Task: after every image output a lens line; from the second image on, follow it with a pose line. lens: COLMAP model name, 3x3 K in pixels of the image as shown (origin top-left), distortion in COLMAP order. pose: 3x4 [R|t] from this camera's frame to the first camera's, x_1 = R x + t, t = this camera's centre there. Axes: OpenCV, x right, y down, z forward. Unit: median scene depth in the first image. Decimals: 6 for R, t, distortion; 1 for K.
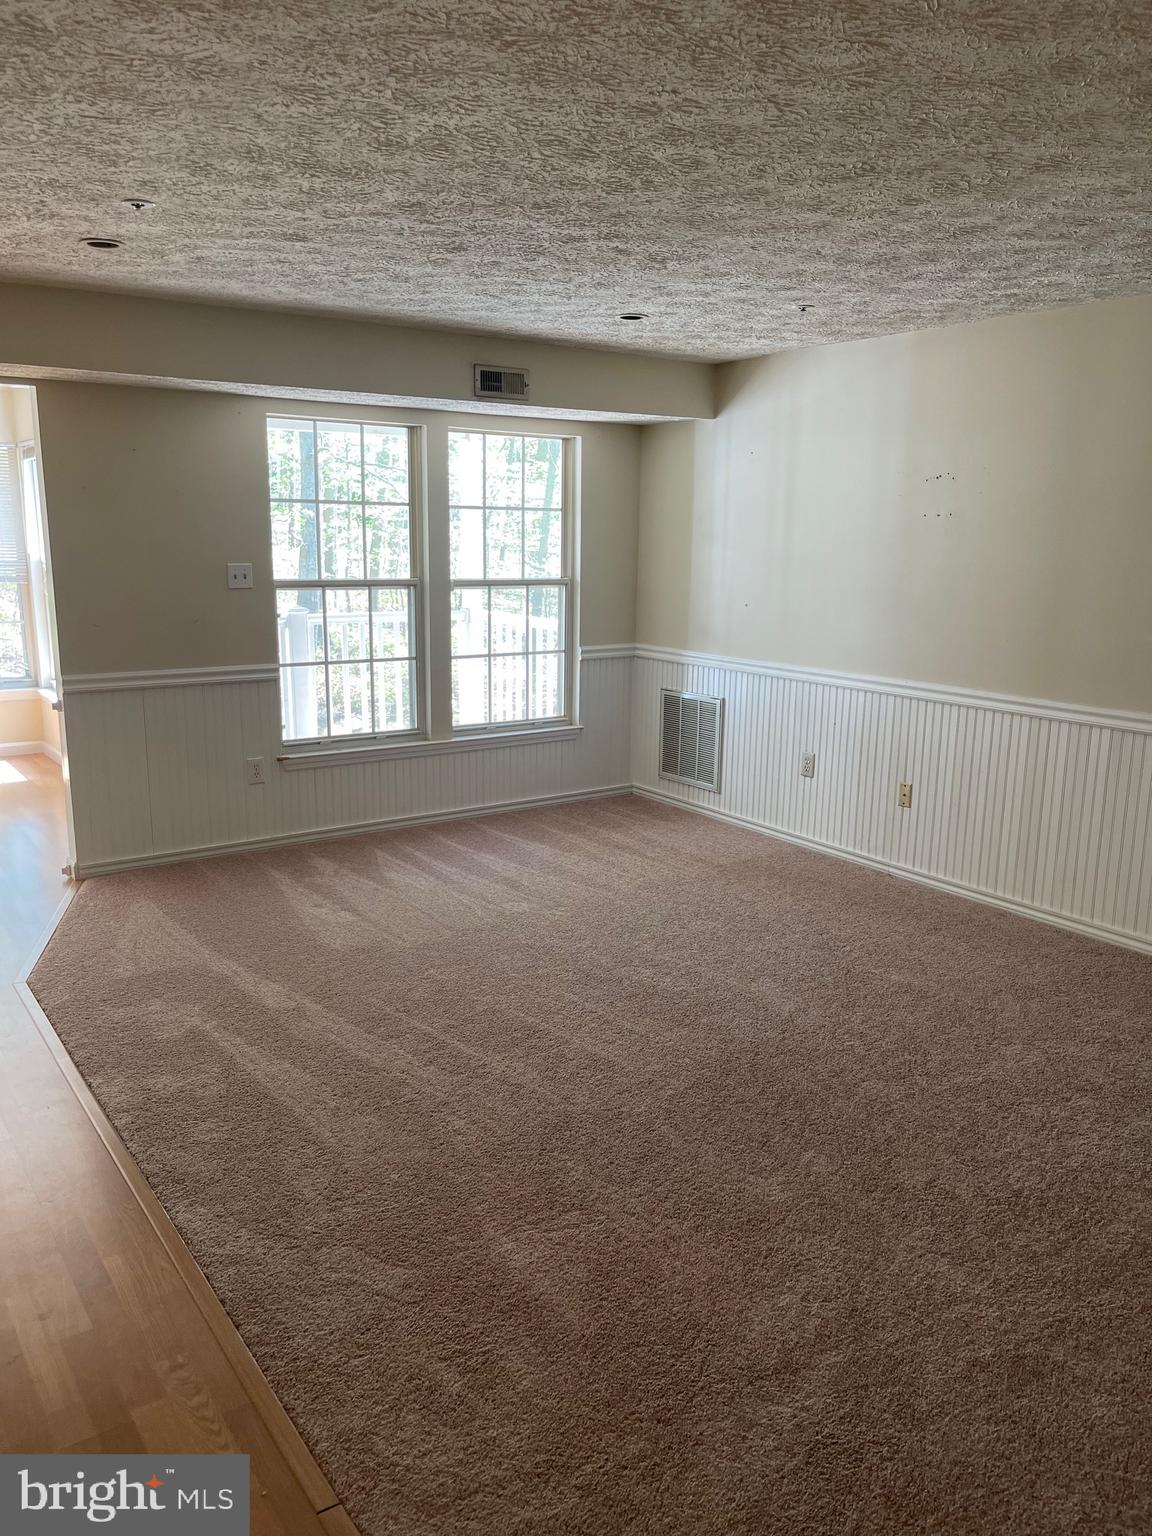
lens RADIAL K [[1159.0, 0, 578.5], [0, 1159.0, 779.9], [0, 0, 1]] dist [0.064298, -0.087845]
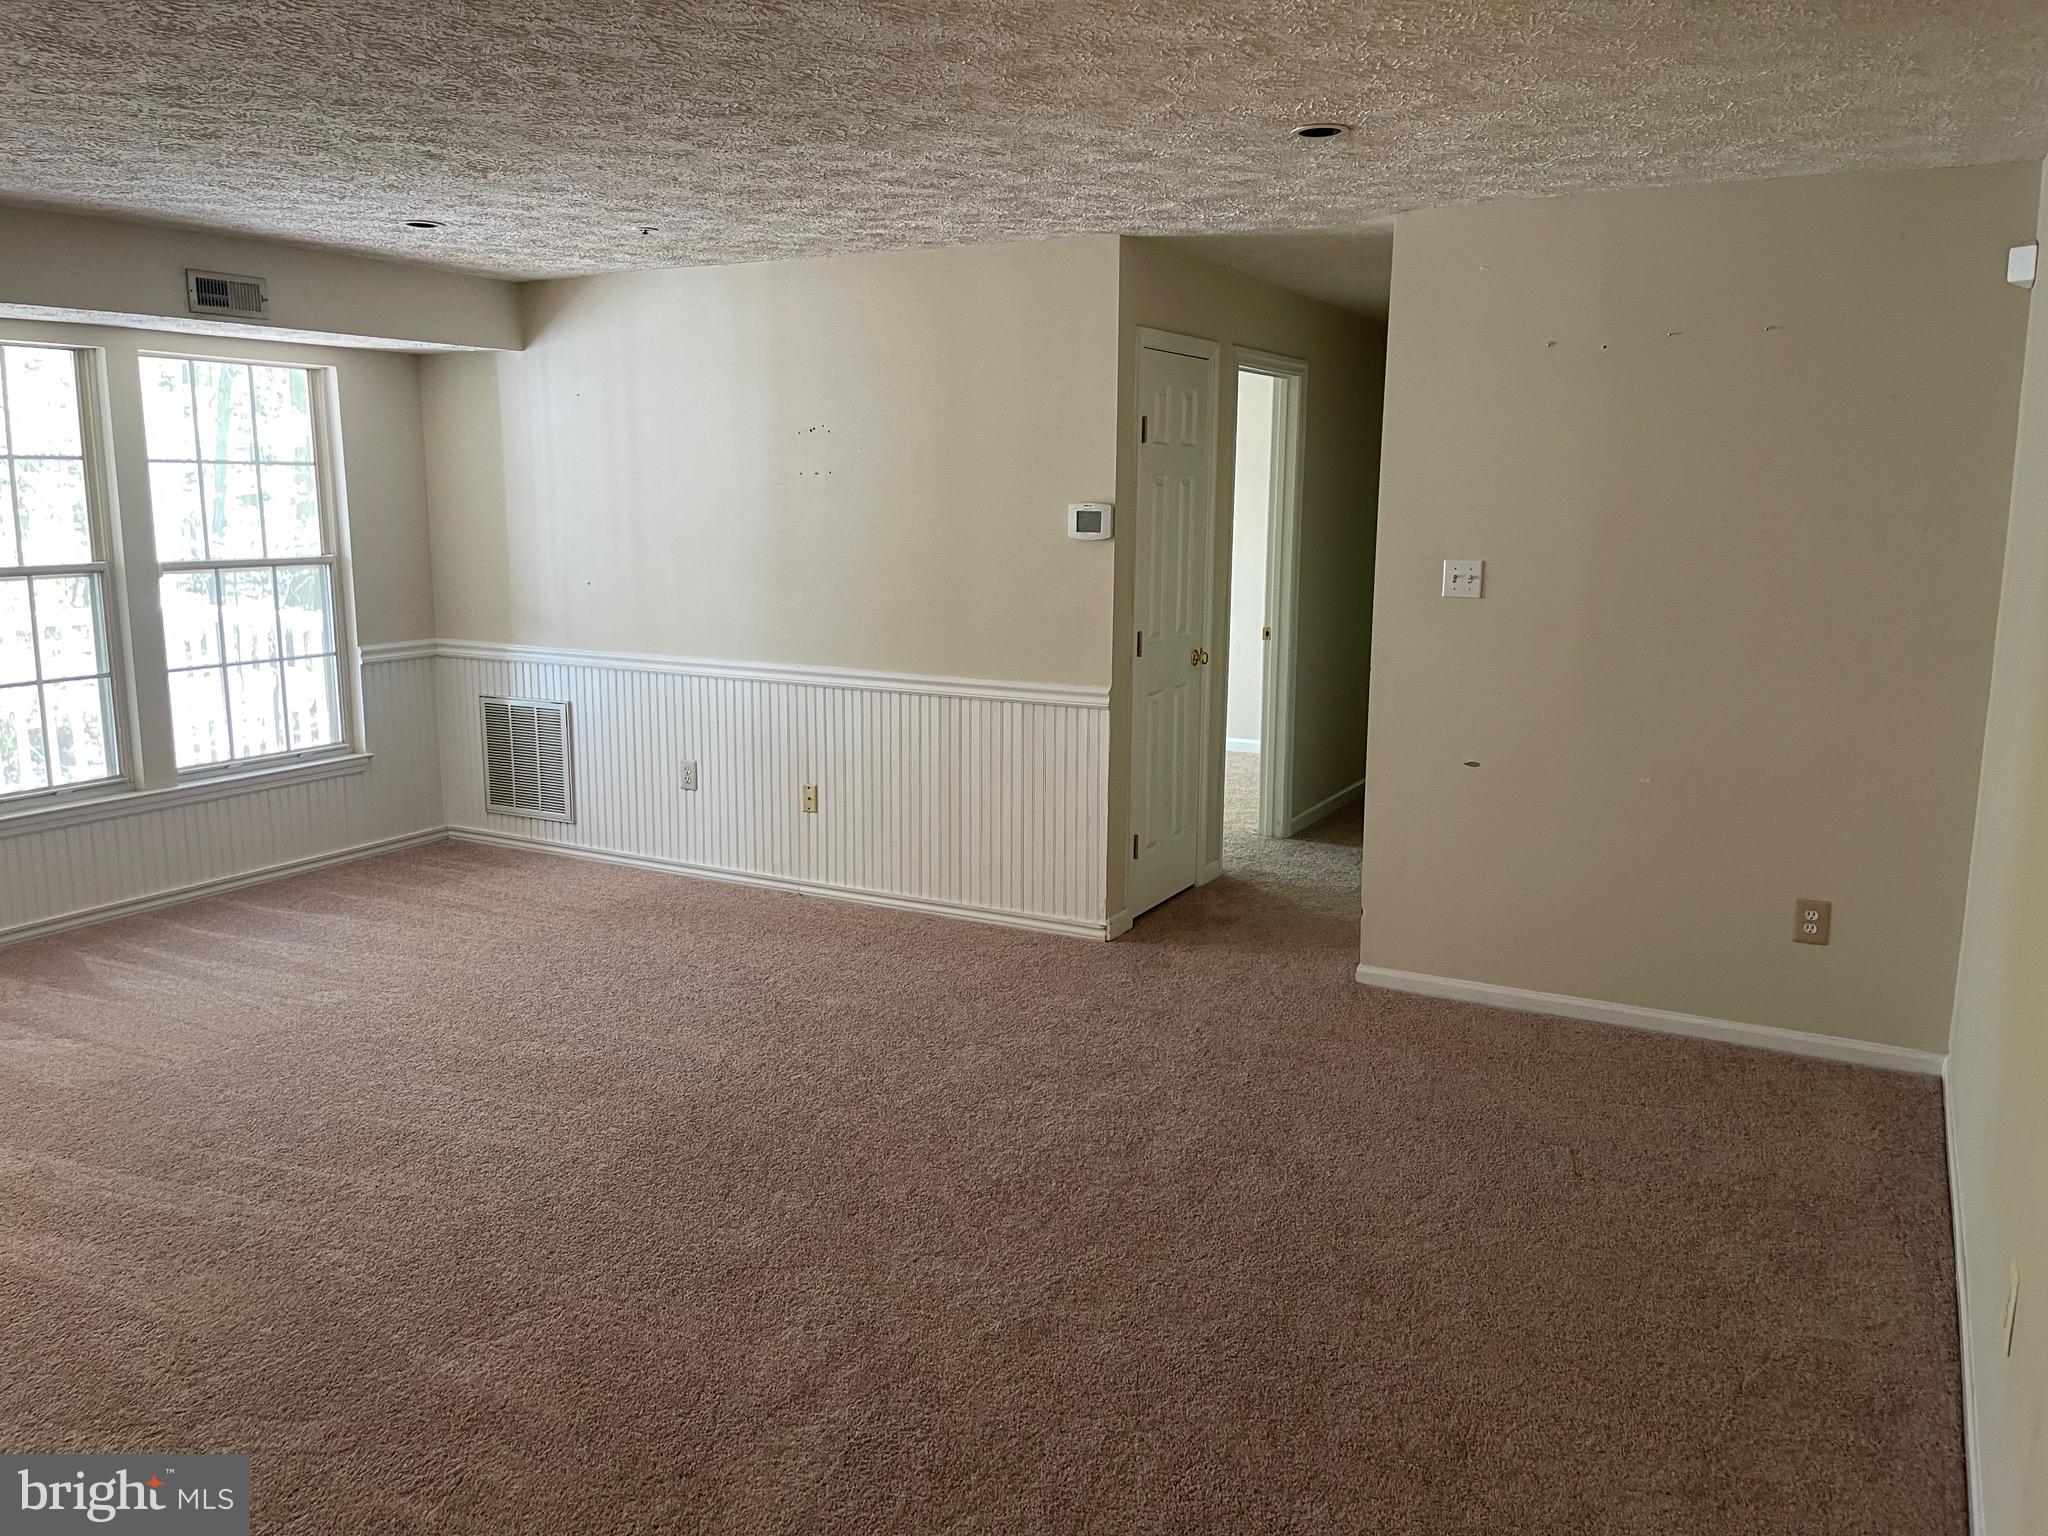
lens RADIAL K [[1545.4, 0, 1024.0], [0, 1545.4, 768.0], [0, 0, 1]] dist [0.064298, -0.087845]
pose [[0.897737, -0.087278, 0.431799, -0.093099], [0.100386, 0.994919, -0.007610, 0.020974], [-0.428941, 0.050178, 0.901938, -0.128260]]
